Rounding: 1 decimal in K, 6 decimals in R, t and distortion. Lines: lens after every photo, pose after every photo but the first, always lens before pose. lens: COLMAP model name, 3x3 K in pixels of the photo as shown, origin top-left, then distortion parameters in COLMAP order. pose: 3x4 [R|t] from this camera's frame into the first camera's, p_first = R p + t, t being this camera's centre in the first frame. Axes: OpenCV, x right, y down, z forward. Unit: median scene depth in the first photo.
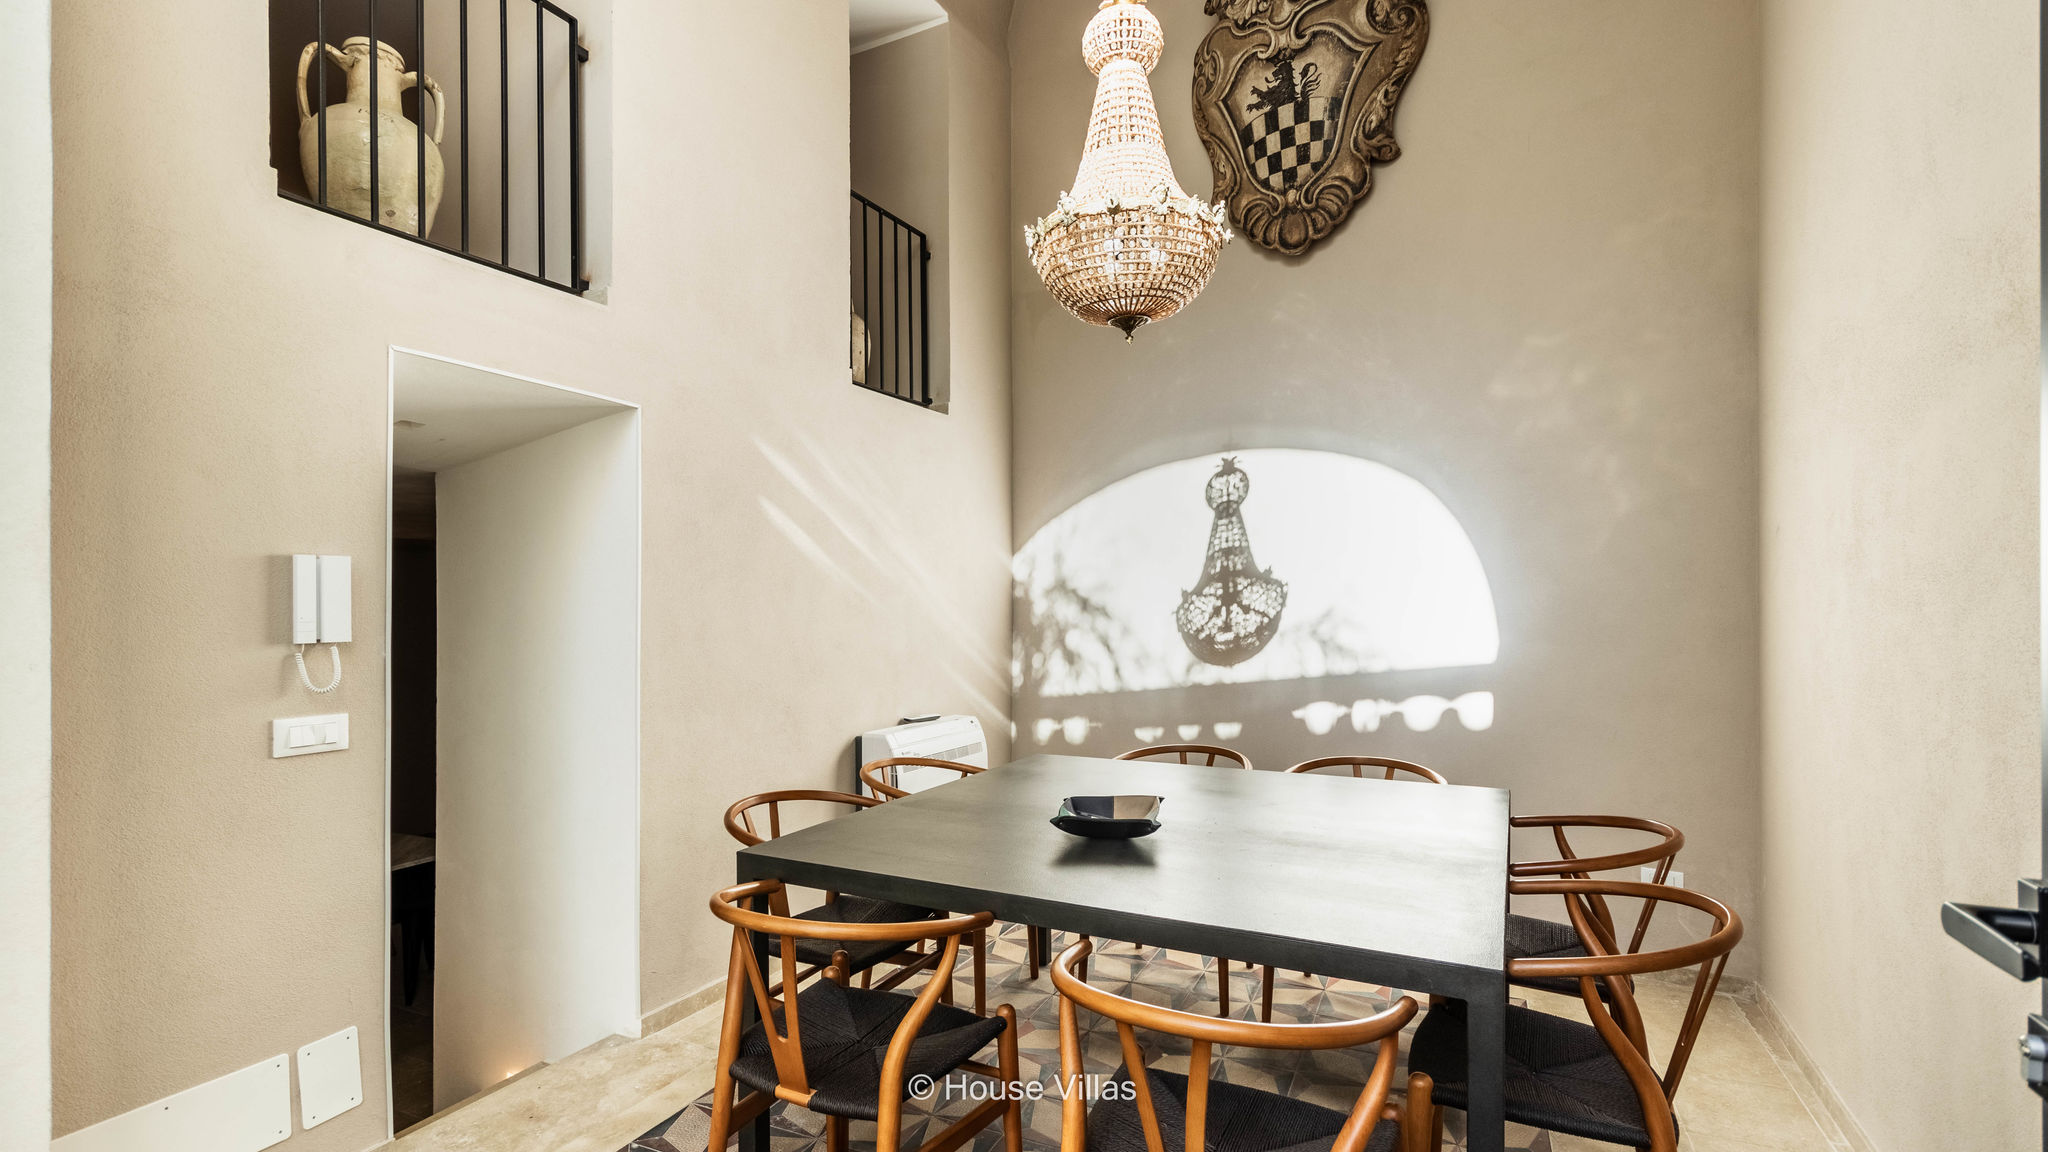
lens RADIAL K [[969.3, 0, 1028.2], [0, 969.3, 606.9], [0, 0, 1]] dist [0.000908, 0.001086]
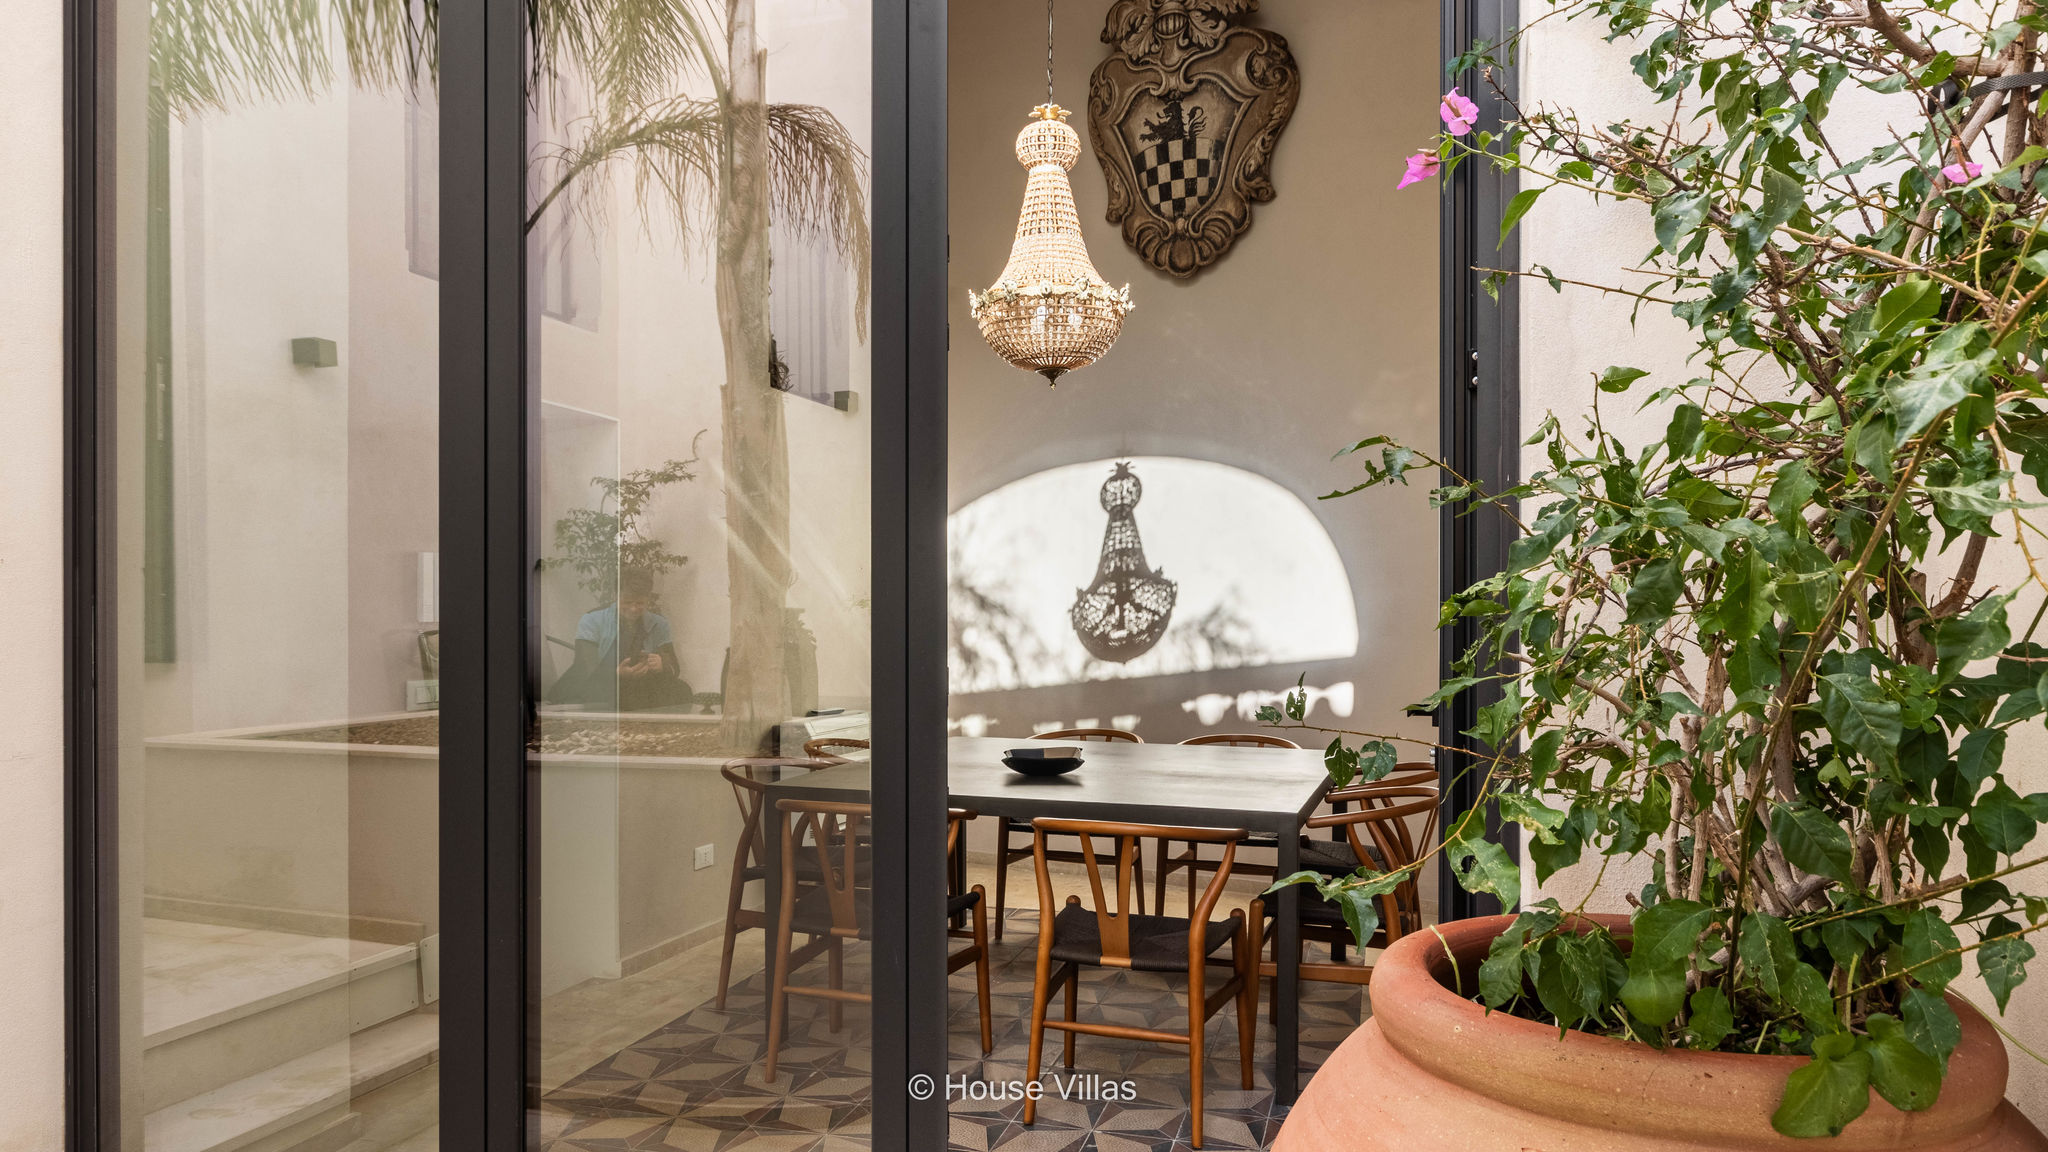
lens RADIAL K [[1393.5, 0, 1023.3], [0, 1393.5, 589.3], [0, 0, 1]] dist [-0.002693, 0.003027]
pose [[0.988844, 0.005695, 0.148849, -0.127616], [-0.002253, 0.999726, -0.023282, 0.018777], [-0.148941, 0.022687, 0.988586, -0.488530]]
